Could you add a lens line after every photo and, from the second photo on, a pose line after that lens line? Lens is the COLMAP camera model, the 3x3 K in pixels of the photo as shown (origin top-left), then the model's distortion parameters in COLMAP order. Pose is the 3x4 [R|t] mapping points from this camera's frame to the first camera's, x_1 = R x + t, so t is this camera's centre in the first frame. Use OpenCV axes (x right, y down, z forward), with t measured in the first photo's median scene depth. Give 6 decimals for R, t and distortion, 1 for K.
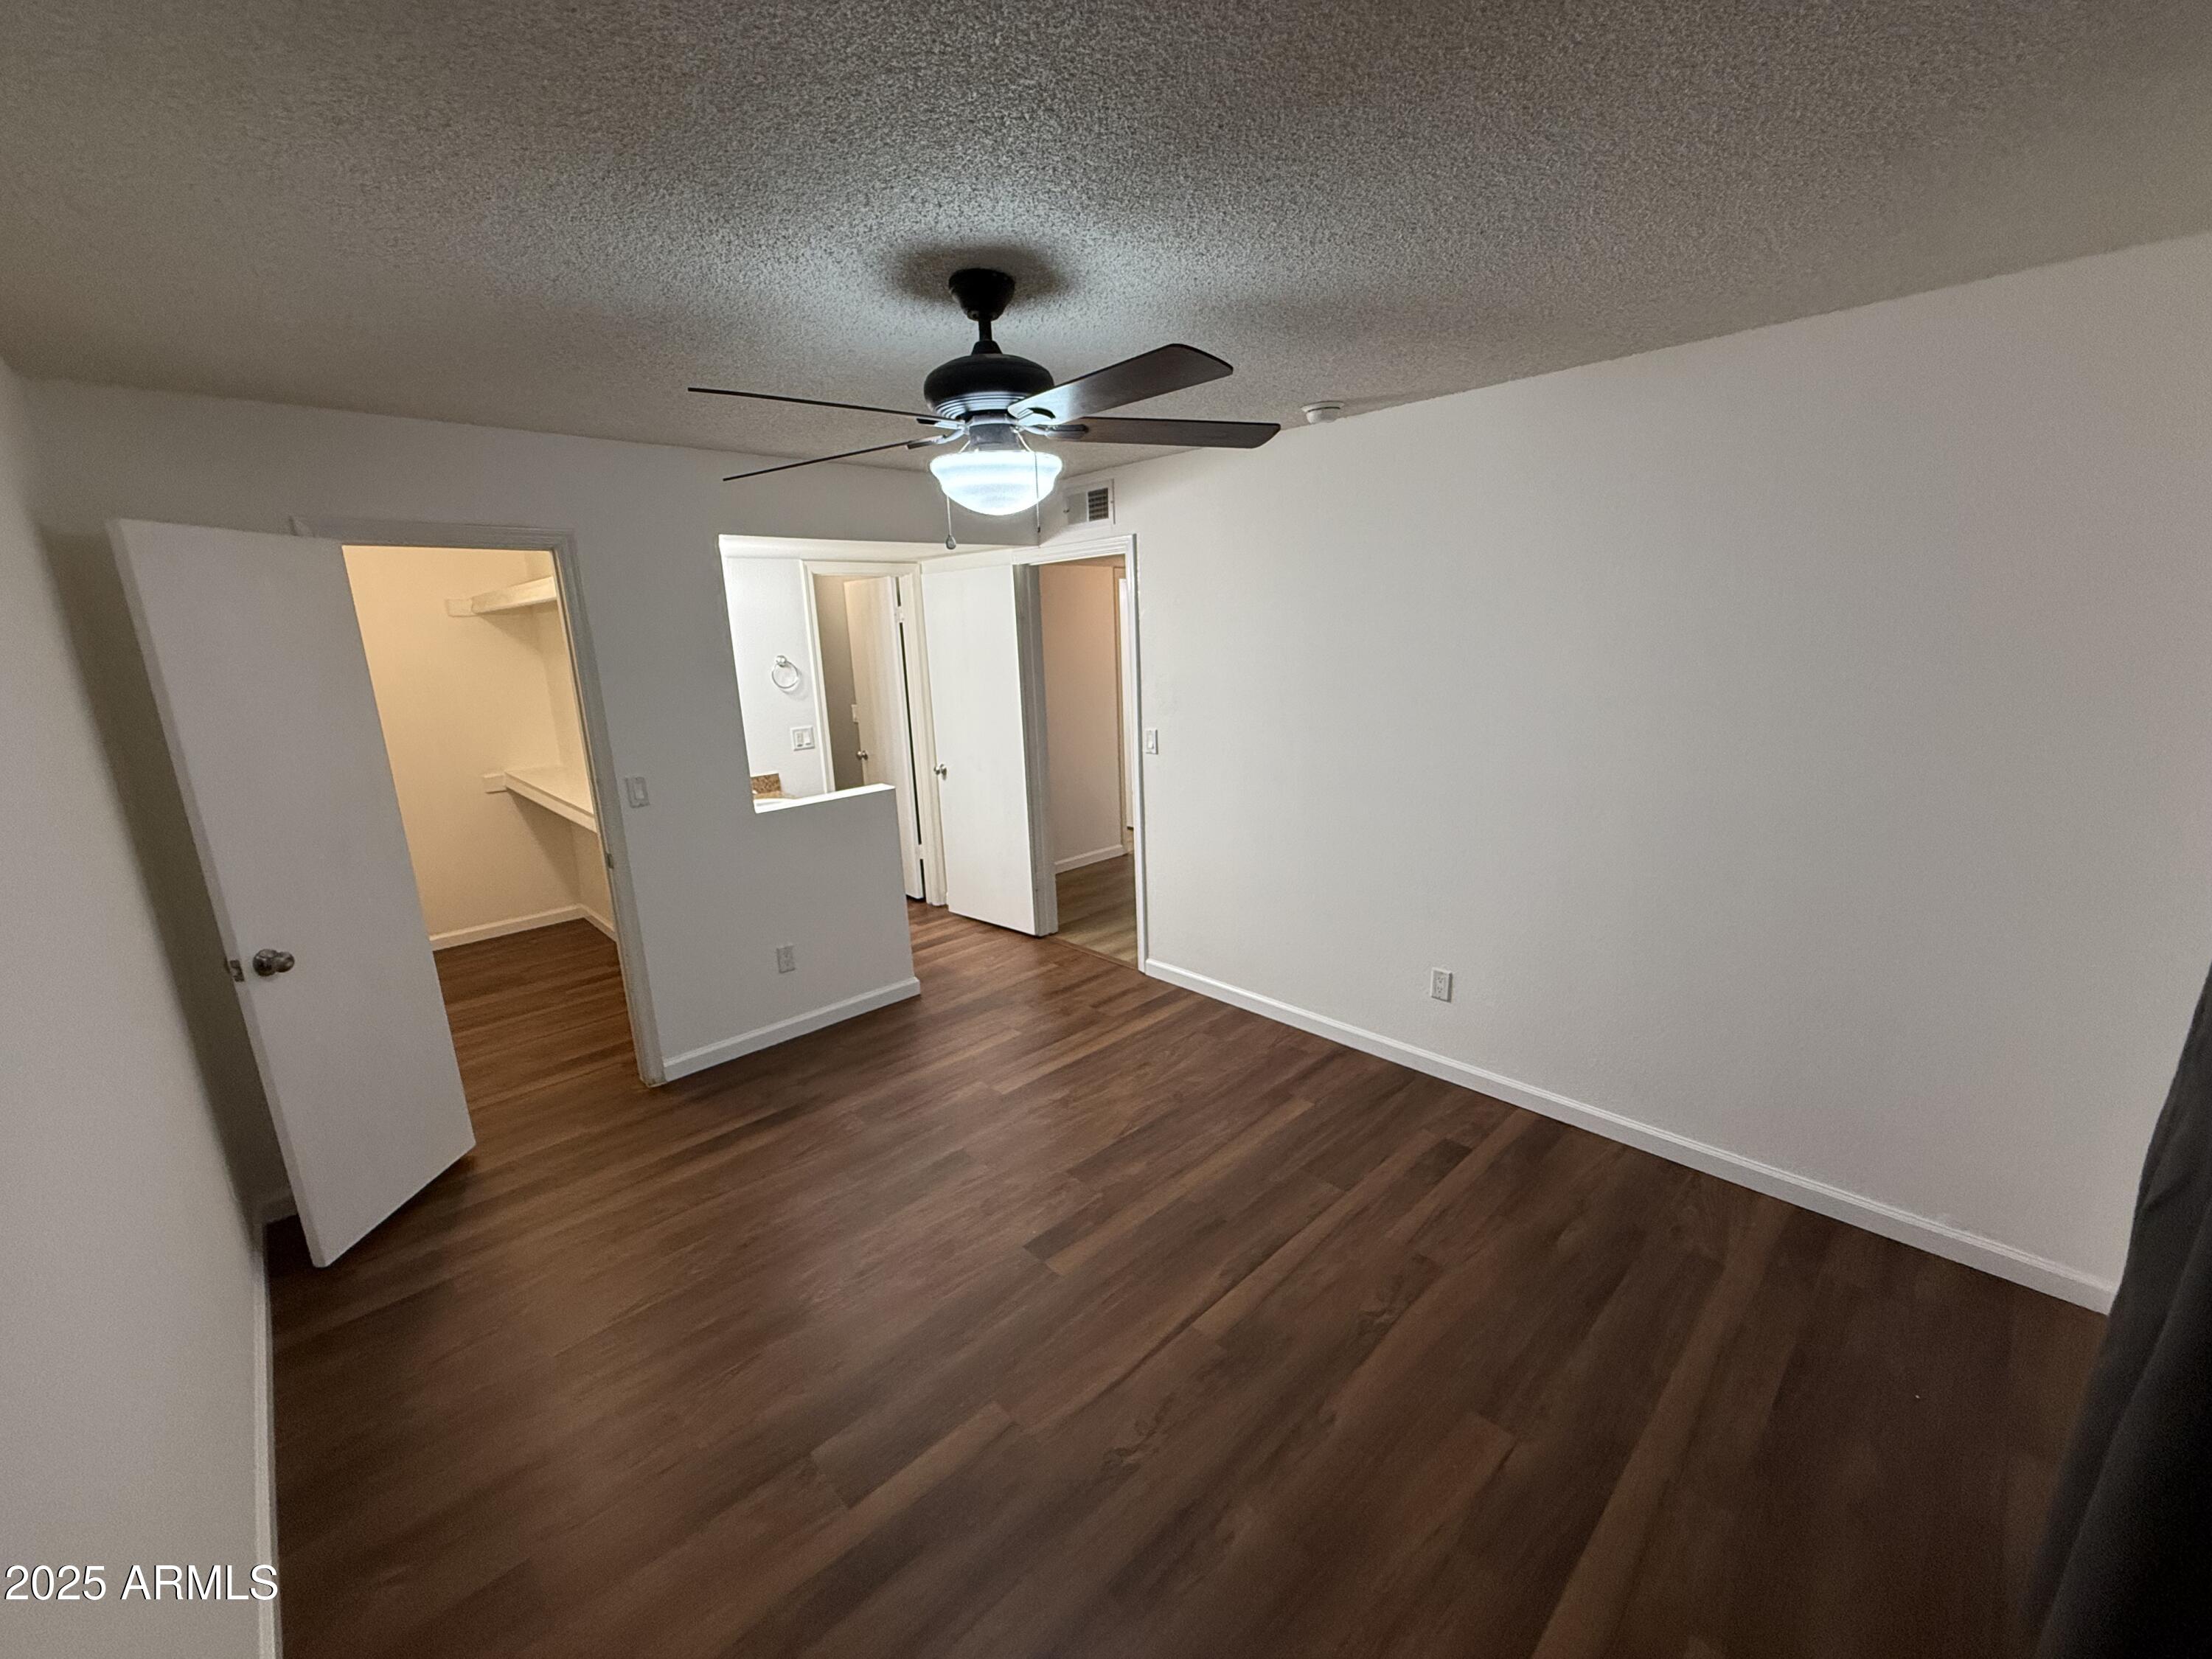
lens RADIAL K [[886.4, 0, 1103.5], [0, 886.4, 828.3], [0, 0, 1]] dist [-0.000868, -0.000226]
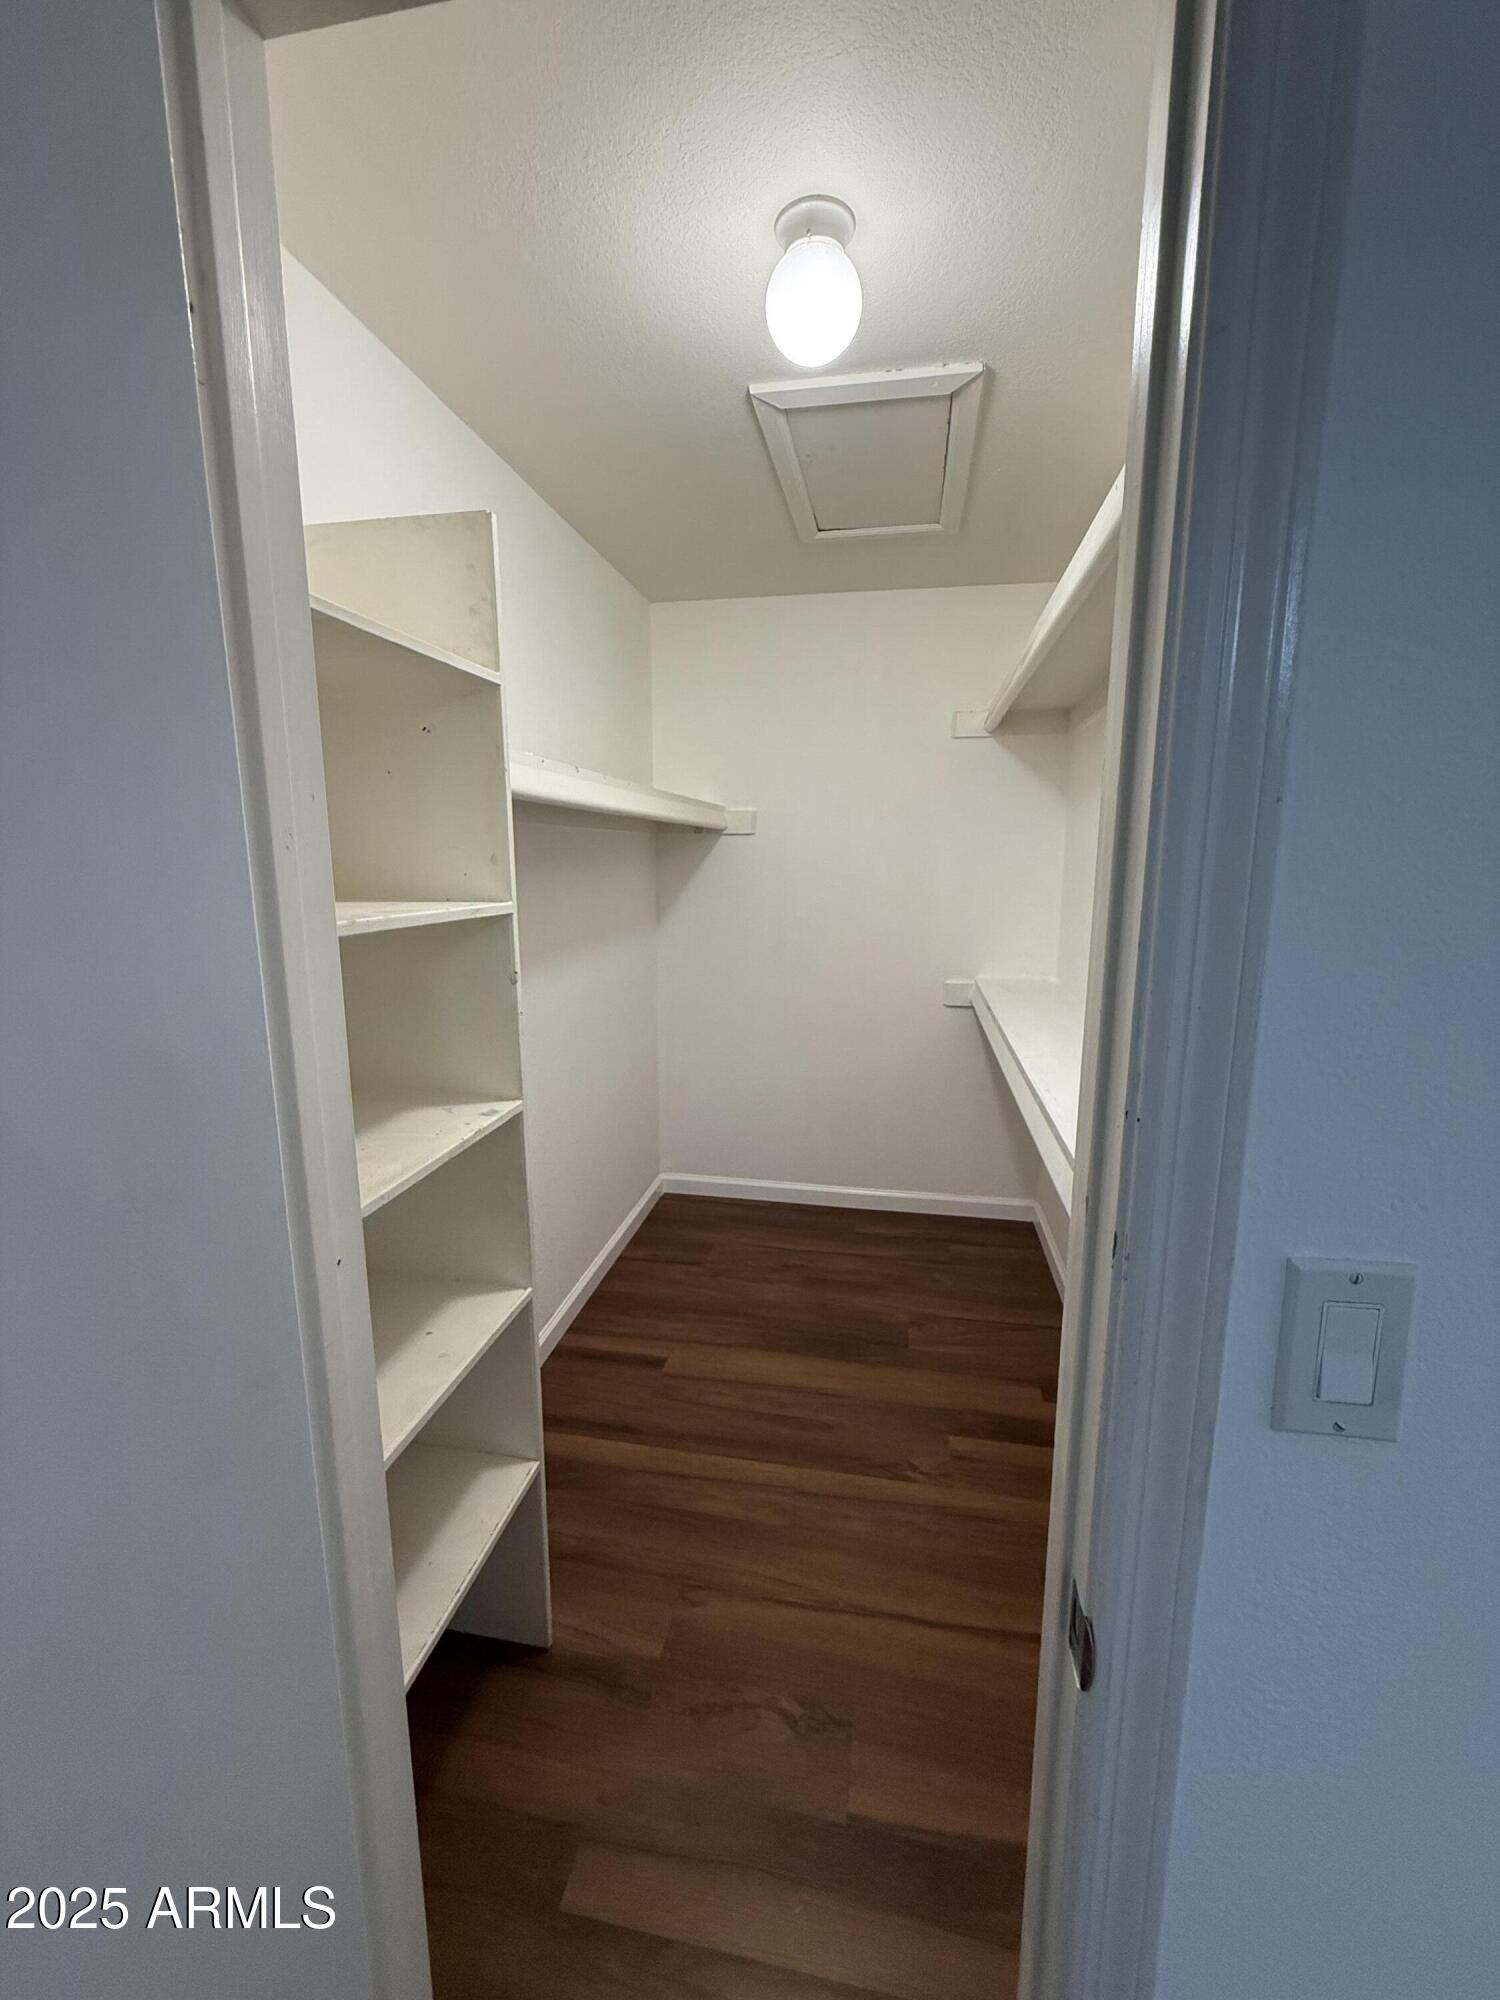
lens RADIAL K [[801.4, 0, 759.1], [0, 801.4, 974.9], [0, 0, 1]] dist [-0.000868, -0.000226]
pose [[0.580708, 0.158316, -0.798570, -0.537342], [-0.204696, 0.977791, 0.044994, -0.106677], [0.787958, 0.137336, 0.600218, 0.931504]]
